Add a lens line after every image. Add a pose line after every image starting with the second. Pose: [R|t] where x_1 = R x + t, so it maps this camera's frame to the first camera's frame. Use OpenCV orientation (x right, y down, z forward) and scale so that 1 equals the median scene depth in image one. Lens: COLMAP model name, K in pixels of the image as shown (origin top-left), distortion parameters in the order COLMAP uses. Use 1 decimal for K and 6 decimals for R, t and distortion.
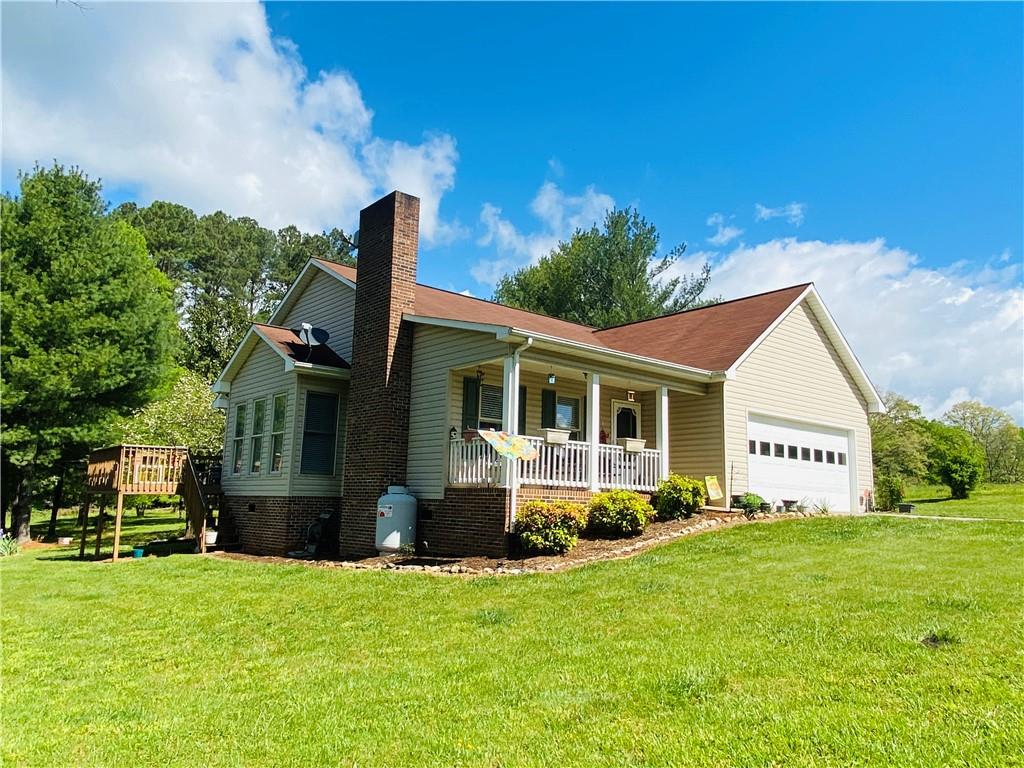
lens RADIAL K [[724.0, 0, 512.0], [0, 724.0, 384.0], [0, 0, 1]] dist [0.105991, 0.001088]
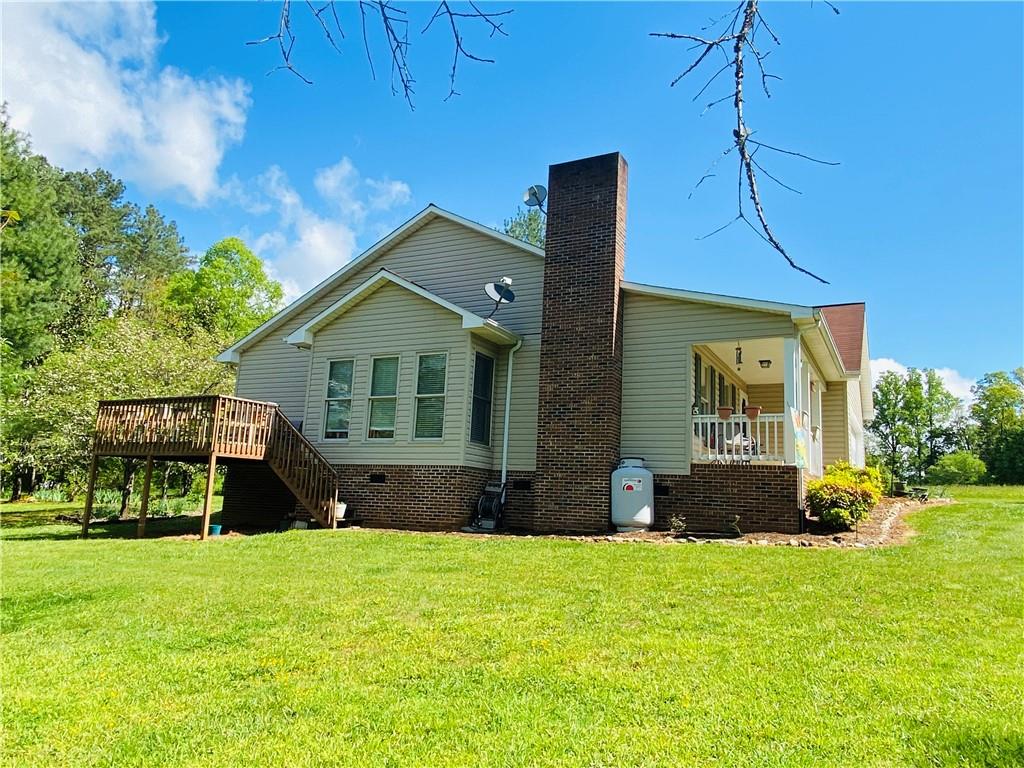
lens RADIAL K [[724.0, 0, 512.0], [0, 724.0, 384.0], [0, 0, 1]] dist [0.105991, 0.001088]
pose [[0.918074, 0.081833, 0.387871, -0.608621], [-0.084782, 0.996354, -0.009535, 0.056436], [-0.387237, -0.024131, 0.921664, 0.158174]]
